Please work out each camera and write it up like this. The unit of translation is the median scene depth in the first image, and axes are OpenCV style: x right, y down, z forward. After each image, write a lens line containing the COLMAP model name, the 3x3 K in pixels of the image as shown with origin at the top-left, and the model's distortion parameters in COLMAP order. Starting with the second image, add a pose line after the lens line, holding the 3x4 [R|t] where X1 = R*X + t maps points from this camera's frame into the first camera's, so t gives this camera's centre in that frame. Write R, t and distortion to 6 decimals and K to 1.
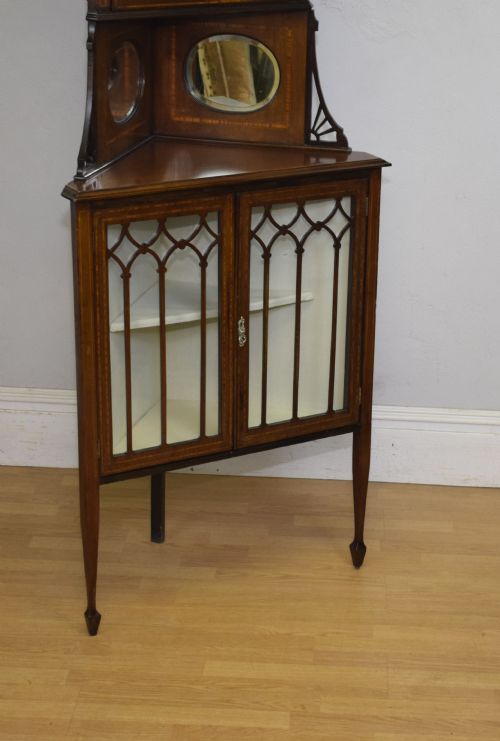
lens RADIAL K [[1670.3, 0, 329.0], [0, 1670.3, 370.9], [0, 0, 1]] dist [-0.044030, -0.036012]
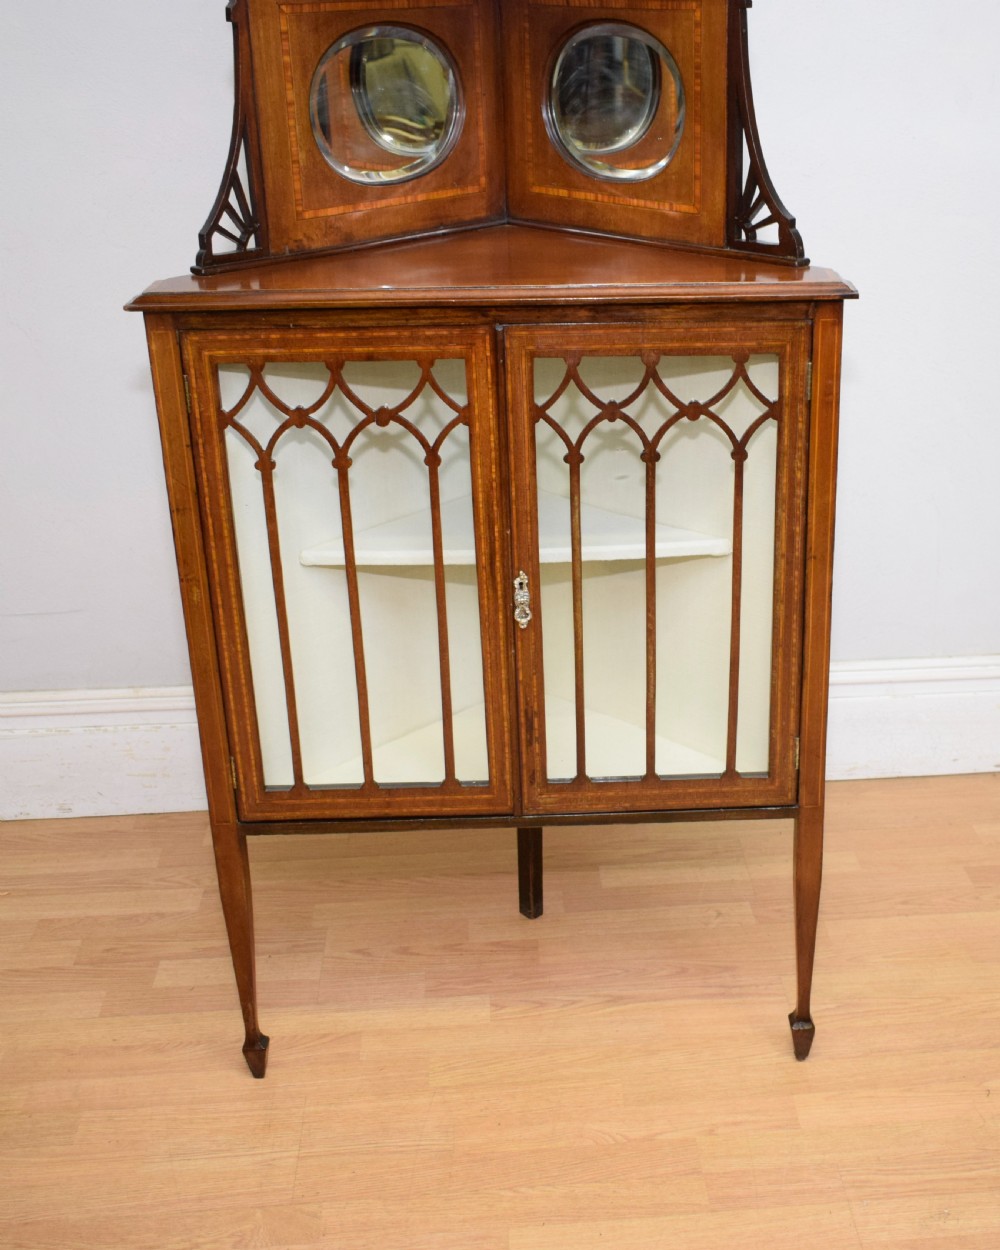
lens RADIAL K [[1632.2, 0, 657.9], [0, 1632.2, 627.9], [0, 0, 1]] dist [-0.025043, 0.009397]
pose [[0.872351, 0.158857, -0.462350, 0.215400], [-0.136281, 0.987264, 0.082079, -0.060952], [0.469501, -0.008593, 0.882890, 0.564104]]
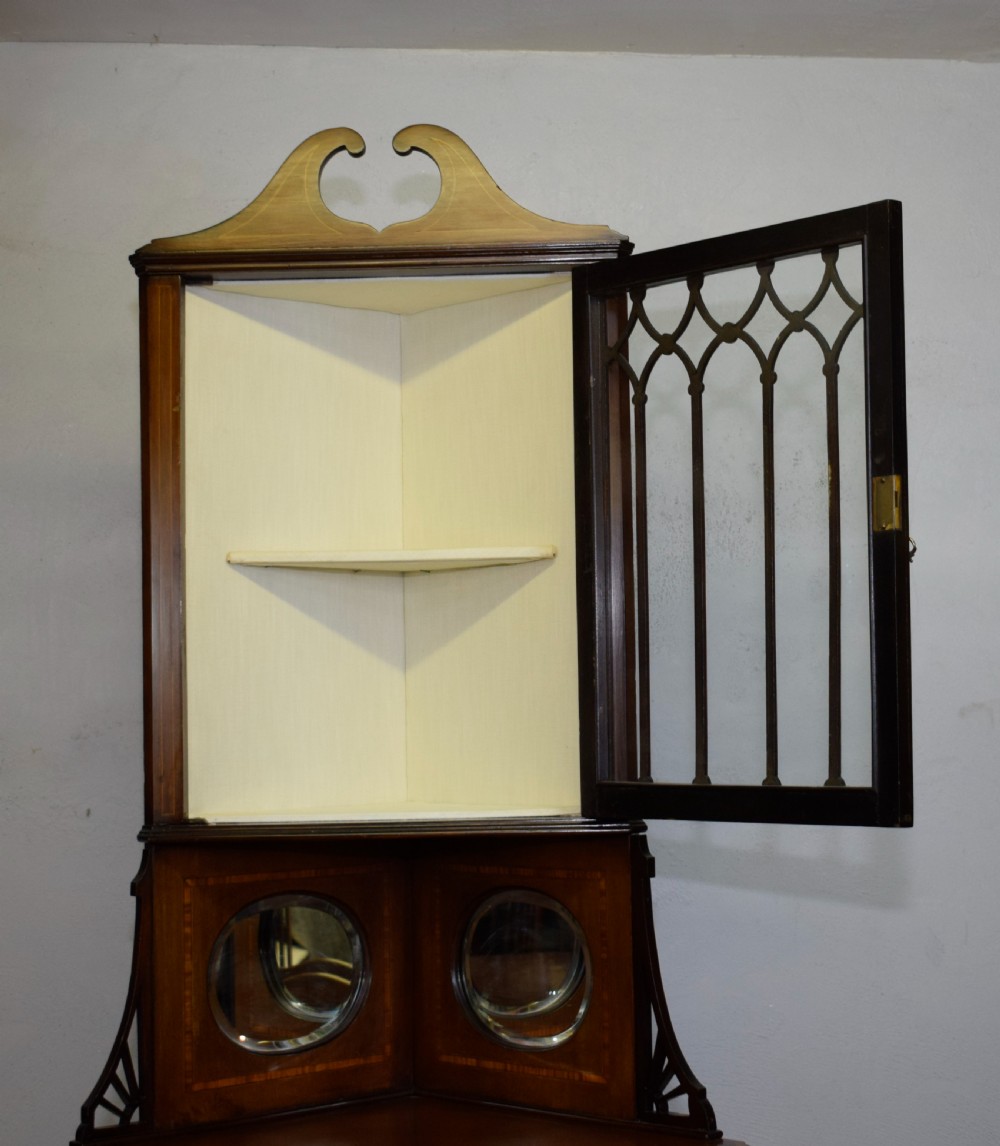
lens RADIAL K [[2280.6, 0, 589.9], [0, 2280.6, 574.0], [0, 0, 1]] dist [-0.026531, 0.063178]
pose [[0.844802, -0.079942, -0.529074, 0.330282], [-0.139228, 0.921876, -0.361607, -0.044216], [0.516648, 0.379148, 0.767673, 0.448789]]
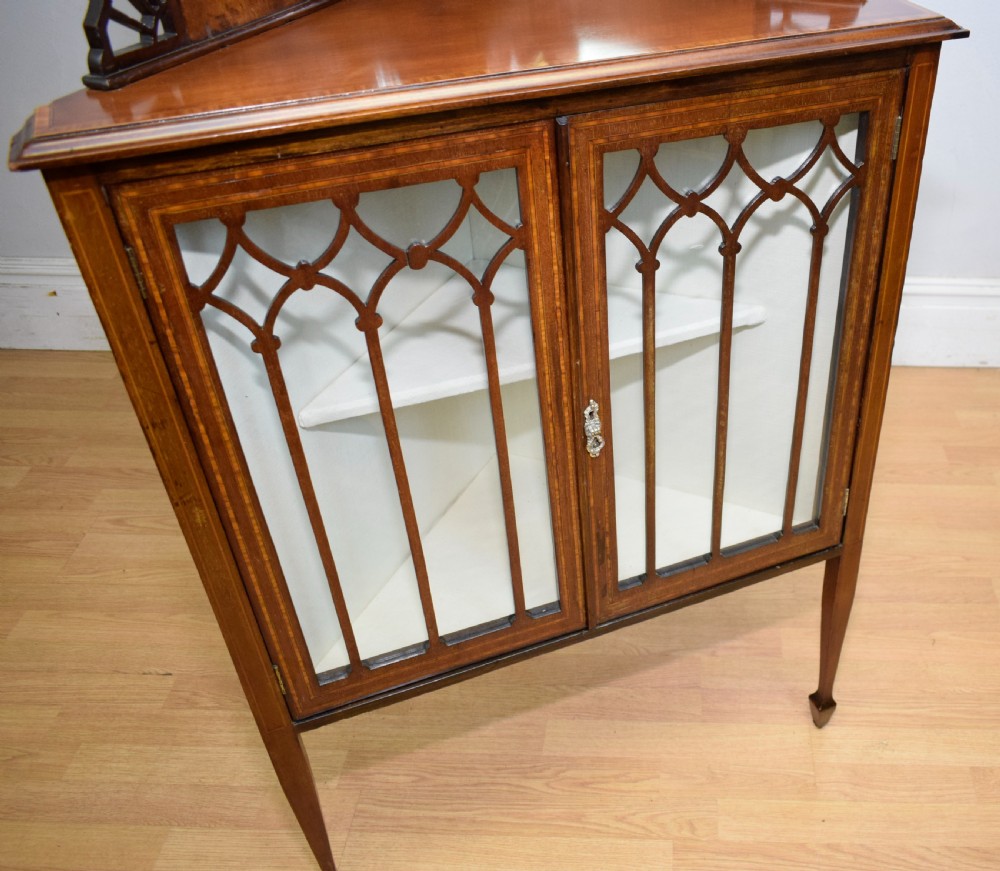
lens RADIAL K [[1010.8, 0, 660.8], [0, 1010.8, 437.3], [0, 0, 1]] dist [-0.021127, 0.011226]
pose [[0.989142, 0.061321, -0.133558, 0.002370], [-0.019811, 0.956131, 0.292268, -0.099815], [0.145621, -0.286449, 0.946965, 0.730670]]
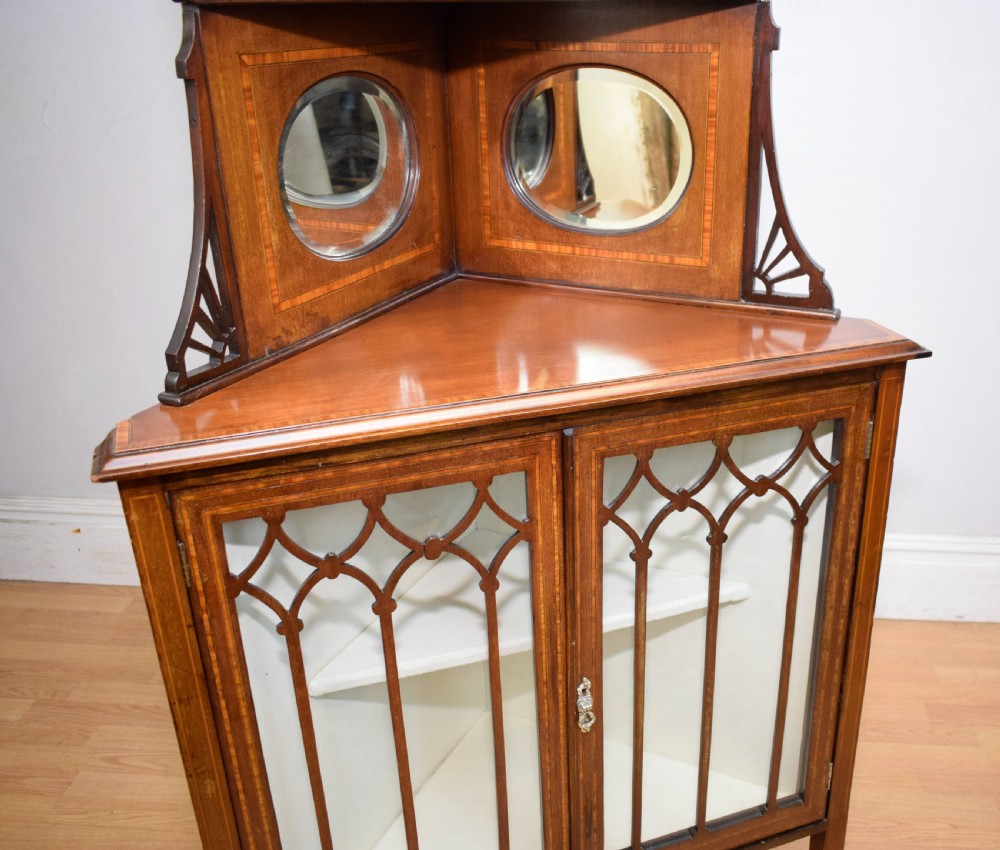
lens RADIAL K [[987.7, 0, 596.0], [0, 987.7, 430.1], [0, 0, 1]] dist [-0.022123, 0.012311]
pose [[0.981327, 0.044983, -0.187012, -0.000693], [-0.032518, 0.997073, 0.069197, -0.118293], [0.189577, -0.061823, 0.979918, 0.719957]]
